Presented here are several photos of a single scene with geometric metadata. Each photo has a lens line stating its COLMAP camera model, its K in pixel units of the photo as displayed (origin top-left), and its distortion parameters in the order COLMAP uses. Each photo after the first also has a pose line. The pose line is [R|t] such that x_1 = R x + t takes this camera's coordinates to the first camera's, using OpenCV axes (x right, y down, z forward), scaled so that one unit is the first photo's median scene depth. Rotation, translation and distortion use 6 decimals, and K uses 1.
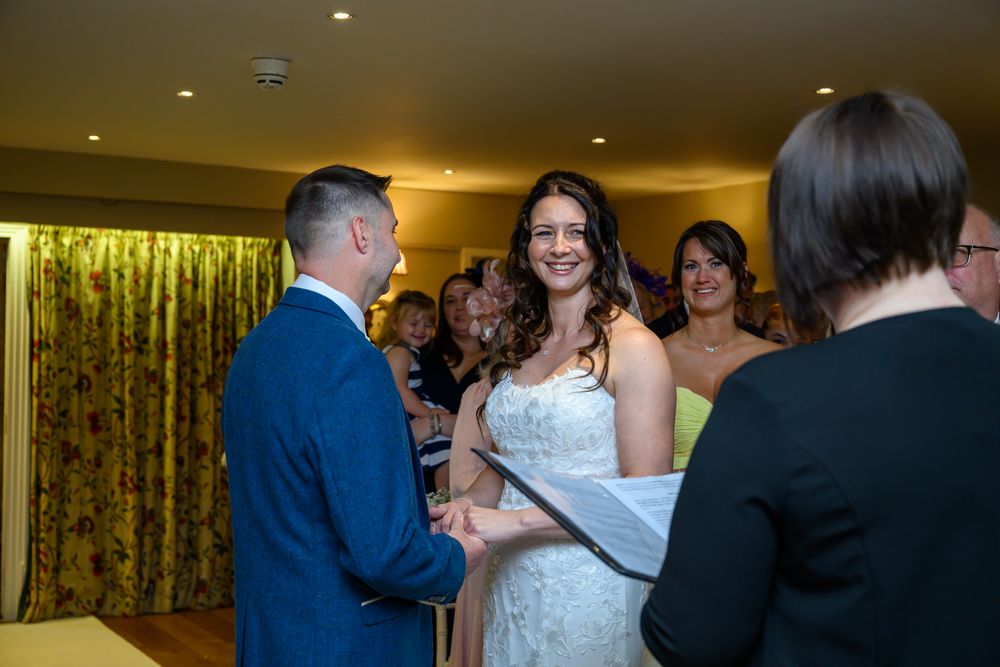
lens RADIAL K [[1332.4, 0, 526.0], [0, 1332.4, 332.1], [0, 0, 1]] dist [-0.002441, 0.004552]
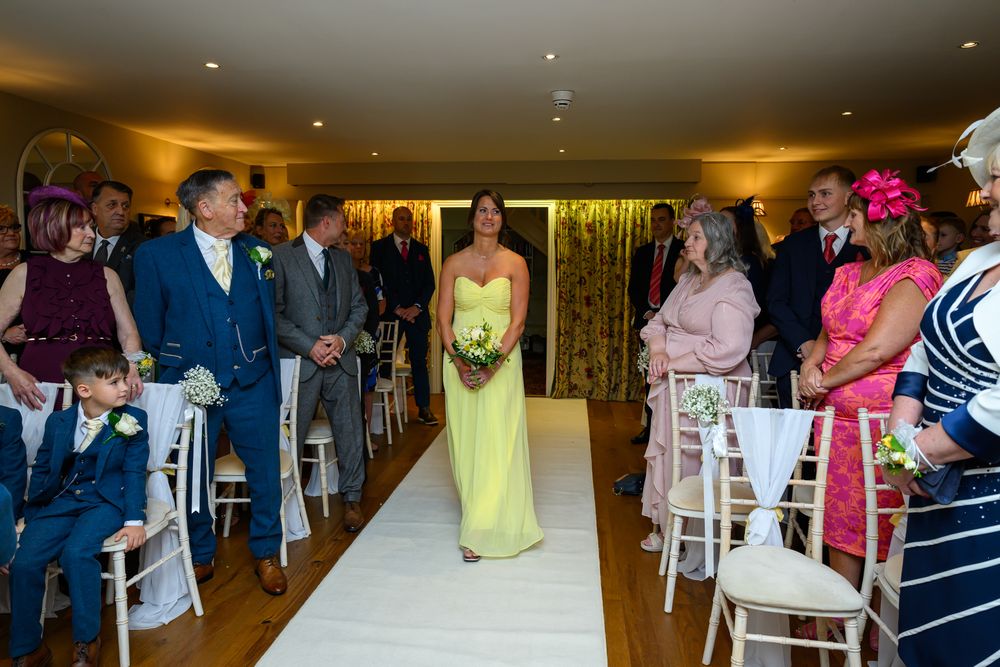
lens RADIAL K [[680.3, 0, 500.0], [0, 680.3, 333.5], [0, 0, 1]] dist [-0.001472, -0.000154]
pose [[0.787116, 0.051765, -0.614629, 0.182359], [0.014202, 0.994687, 0.101961, 0.011547], [0.616642, -0.088985, 0.782199, 0.134659]]
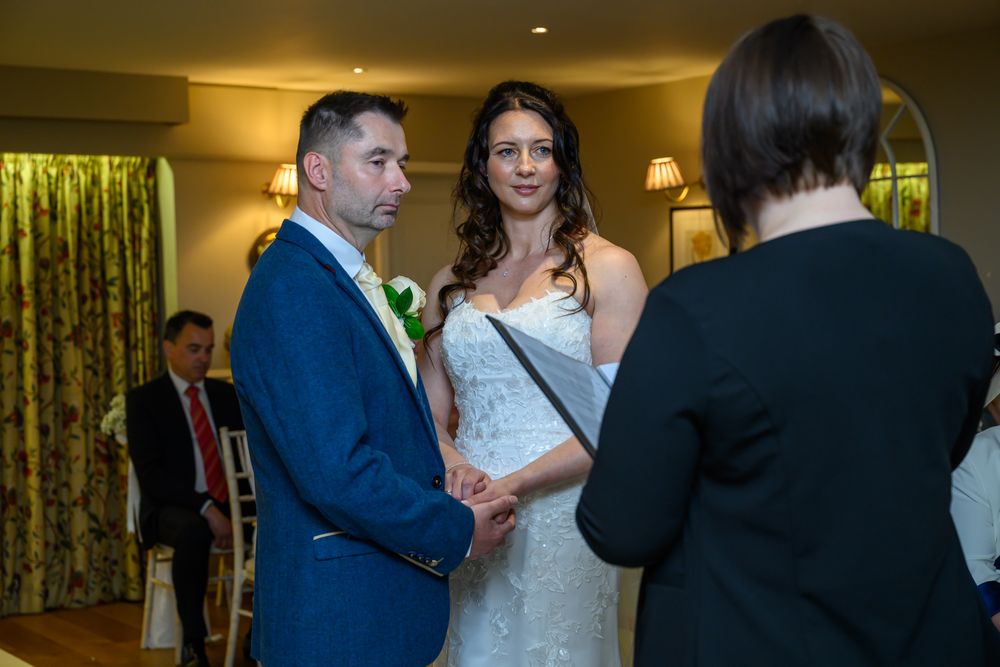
lens RADIAL K [[1657.8, 0, 538.1], [0, 1657.8, 322.8], [0, 0, 1]] dist [0.002193, -0.067580]
pose [[0.997908, -0.034540, 0.054642, -0.008030], [0.032447, 0.998722, 0.038749, 0.000307], [-0.055910, -0.036895, 0.997754, -0.040189]]
